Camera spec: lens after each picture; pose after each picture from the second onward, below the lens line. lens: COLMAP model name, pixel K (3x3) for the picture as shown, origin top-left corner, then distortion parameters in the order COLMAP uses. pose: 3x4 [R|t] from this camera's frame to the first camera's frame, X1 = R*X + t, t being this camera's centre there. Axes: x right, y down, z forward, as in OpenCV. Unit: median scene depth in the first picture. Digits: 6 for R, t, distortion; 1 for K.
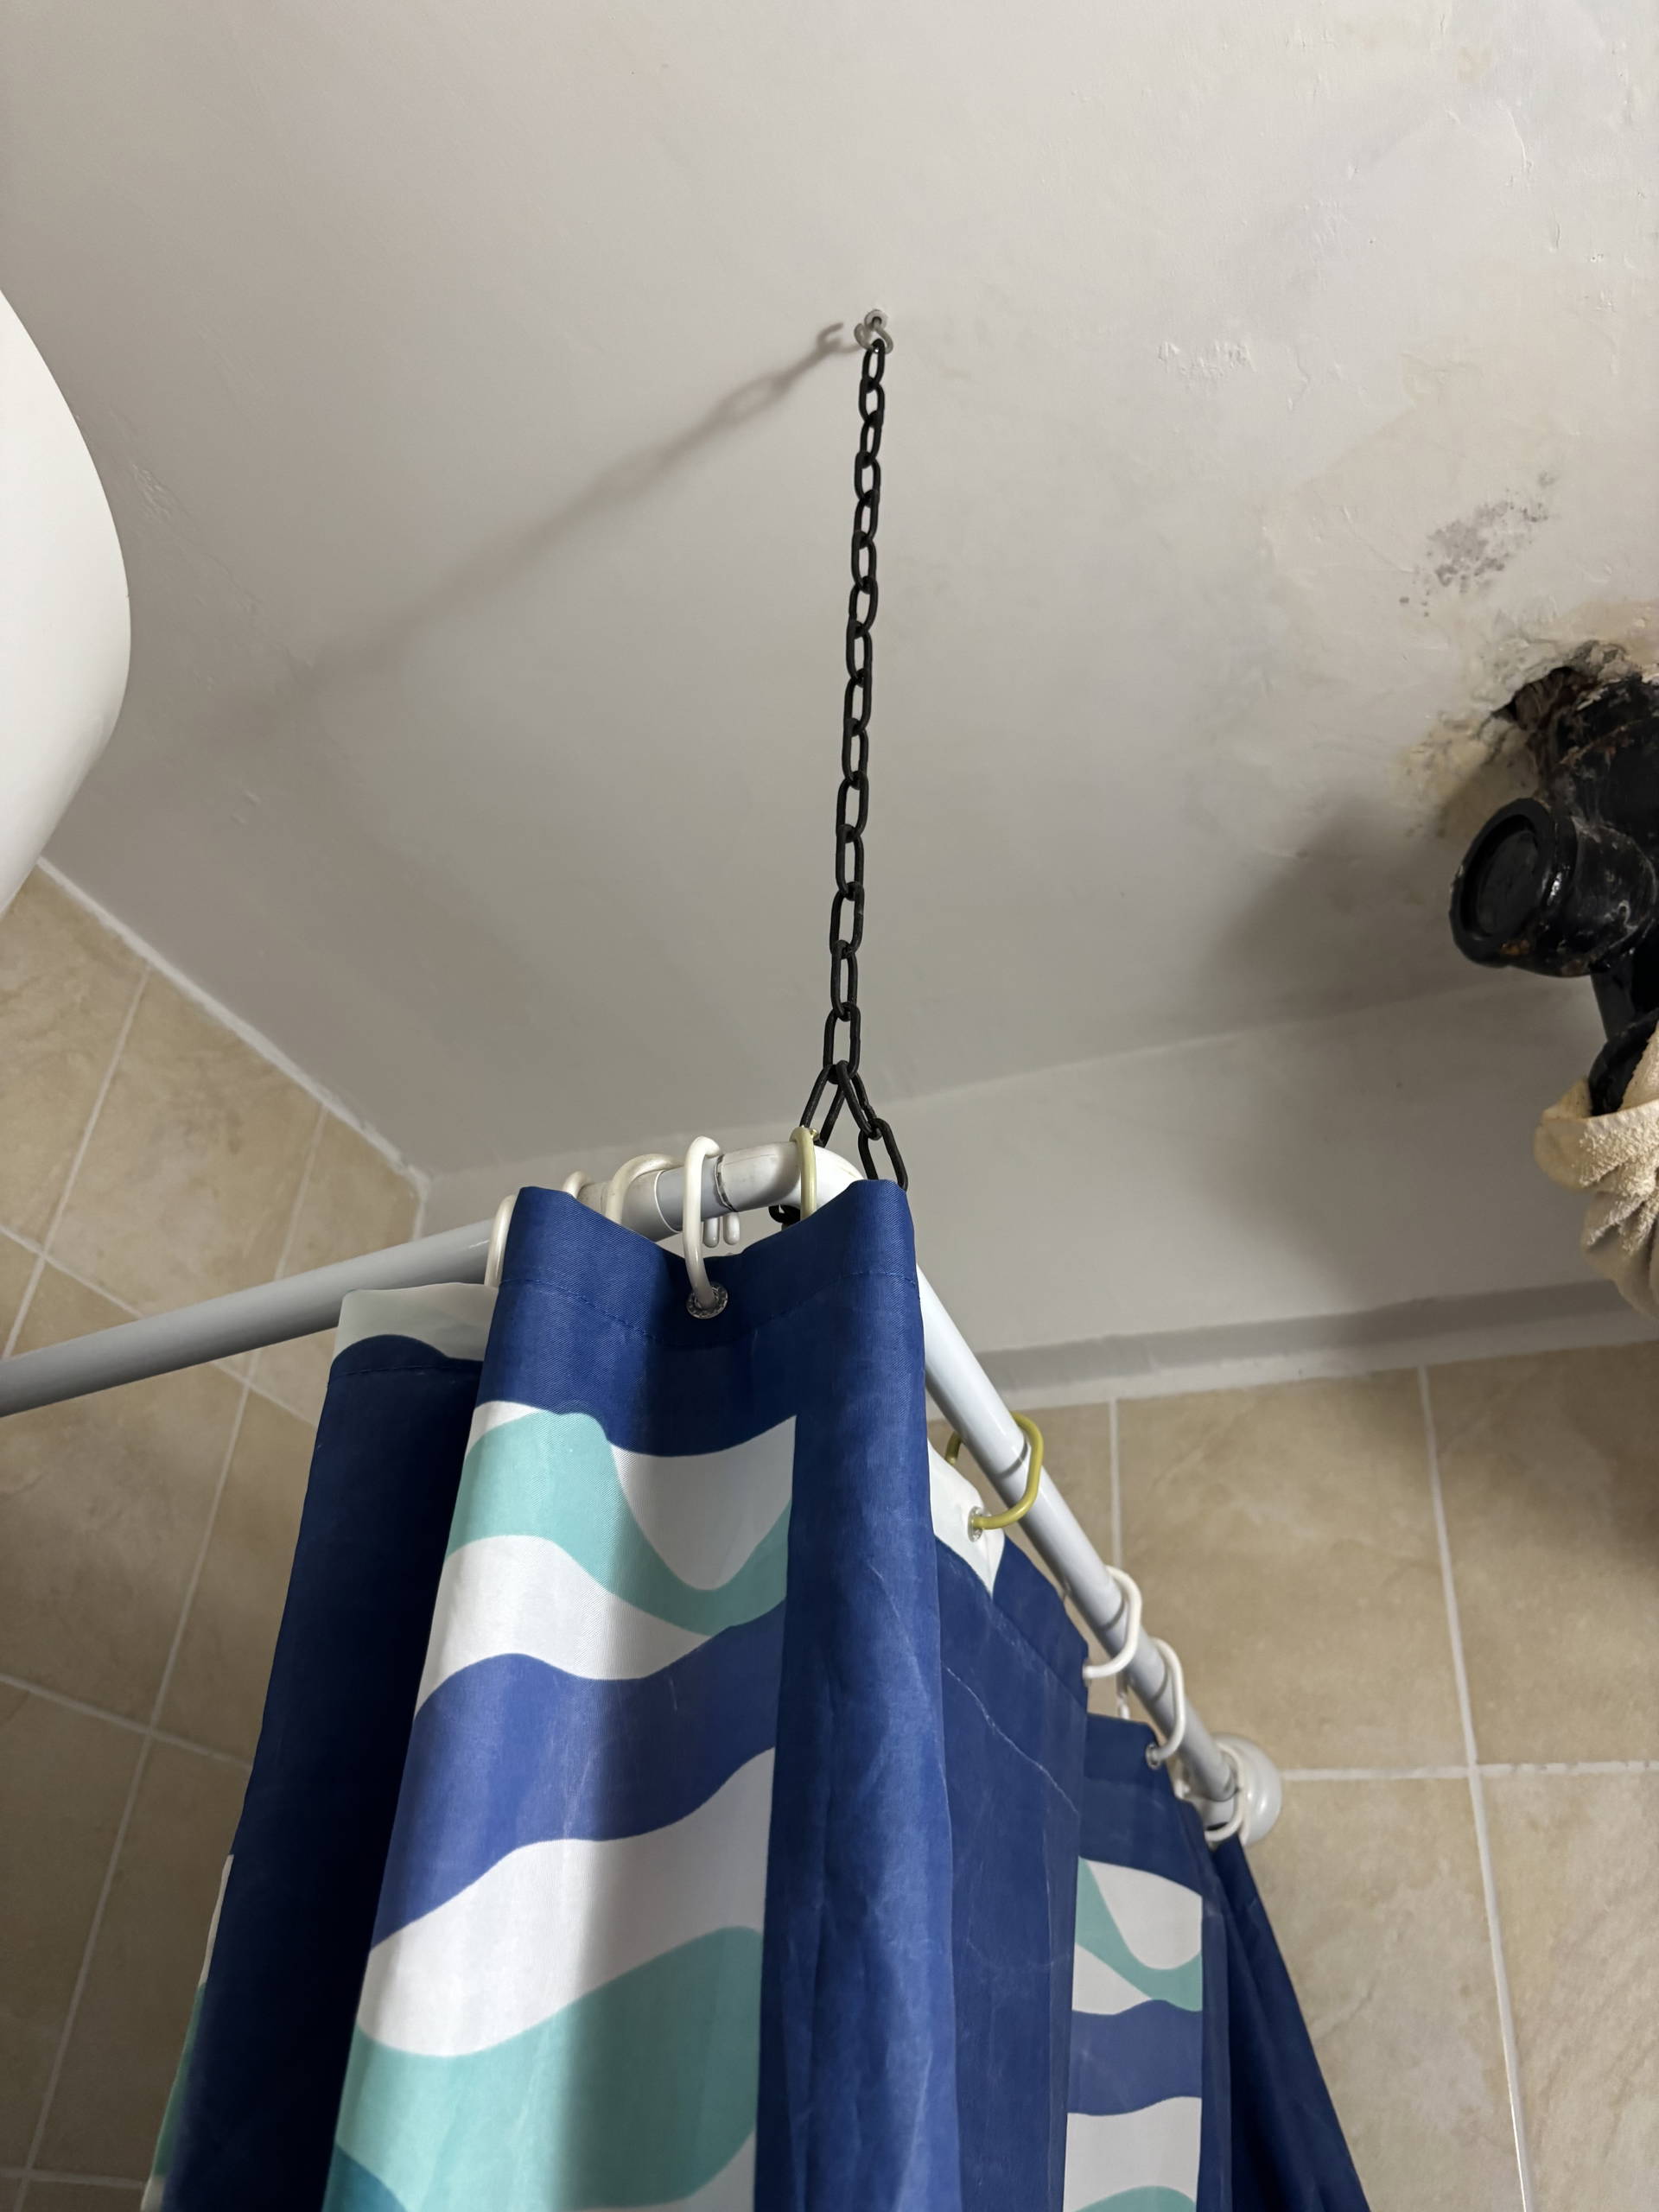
lens RADIAL K [[1730.3, 0, 829.5], [0, 1730.3, 1106.0], [0, 0, 1]] dist [0.014422, -0.009756]
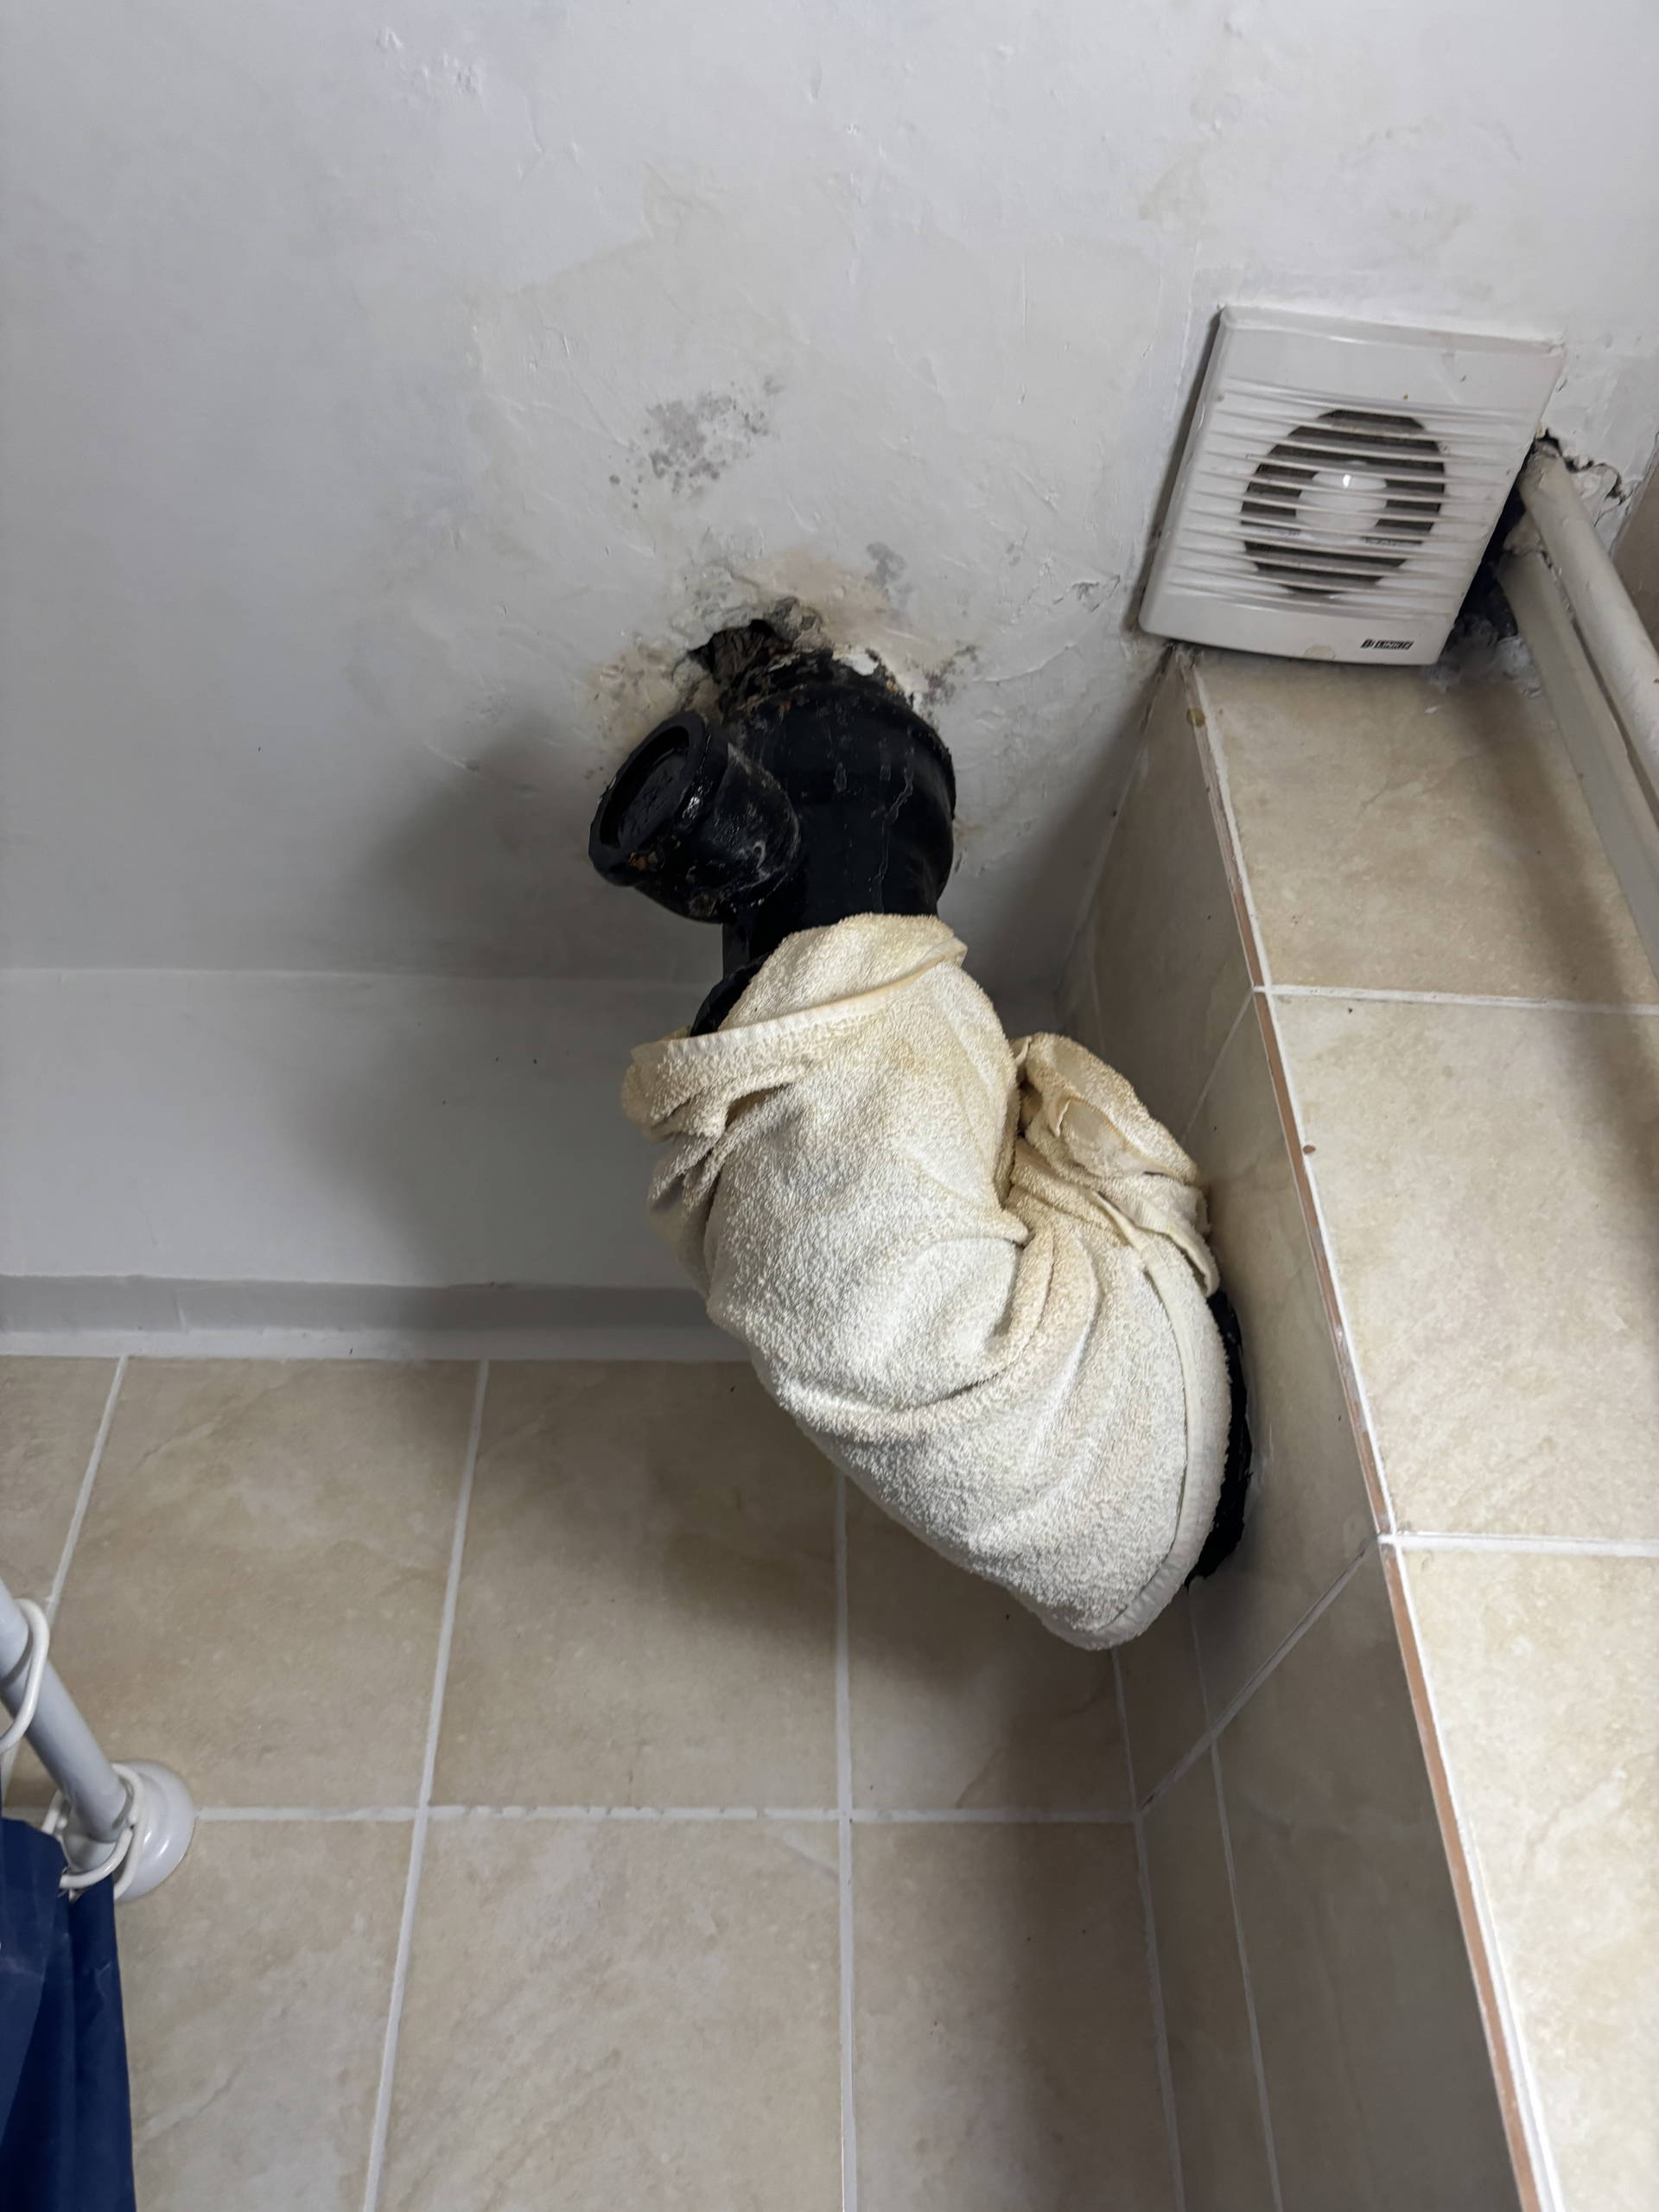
lens RADIAL K [[1751.6, 0, 829.5], [0, 1751.6, 1106.0], [0, 0, 1]] dist [0.033290, 0.005466]
pose [[0.893231, 0.222548, 0.390655, 0.137975], [-0.190629, 0.974396, -0.119219, 0.112721], [-0.407185, 0.032020, 0.912784, 0.115083]]
